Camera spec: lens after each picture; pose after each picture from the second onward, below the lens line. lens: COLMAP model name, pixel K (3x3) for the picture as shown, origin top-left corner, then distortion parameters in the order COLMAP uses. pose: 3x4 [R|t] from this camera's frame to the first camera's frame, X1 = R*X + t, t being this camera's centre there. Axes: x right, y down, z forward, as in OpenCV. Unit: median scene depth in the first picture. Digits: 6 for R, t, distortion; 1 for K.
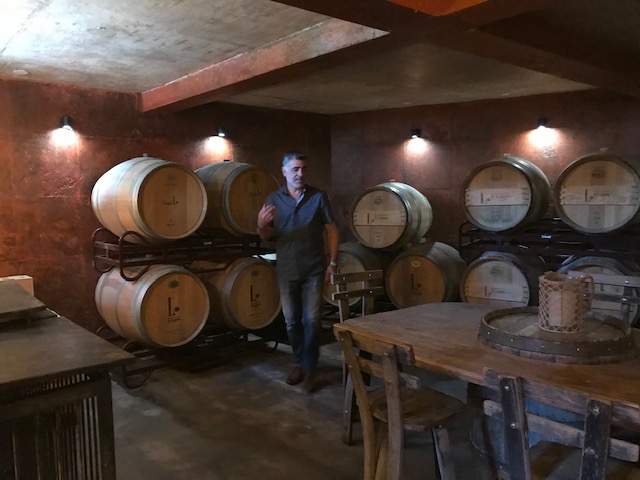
lens RADIAL K [[525.6, 0, 320.0], [0, 525.6, 240.0], [0, 0, 1]] dist [0.062235, 0.001390]
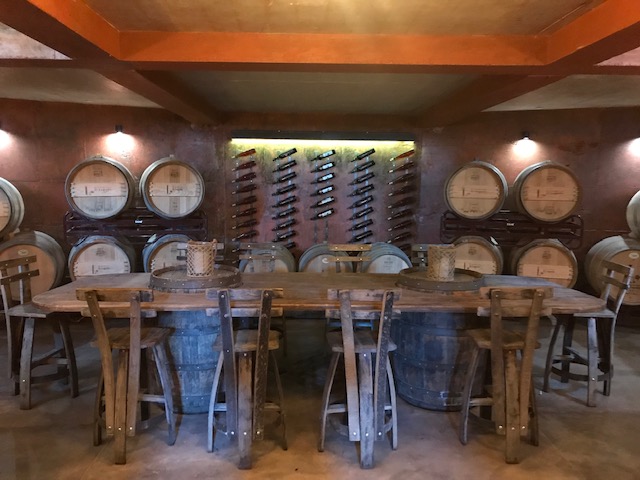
lens RADIAL K [[525.6, 0, 320.0], [0, 525.6, 240.0], [0, 0, 1]] dist [0.062235, 0.001390]
pose [[0.630433, -0.066532, 0.773388, -0.285247], [0.055131, 0.997642, 0.040883, 0.010077], [-0.774284, 0.016864, 0.632614, -0.141345]]
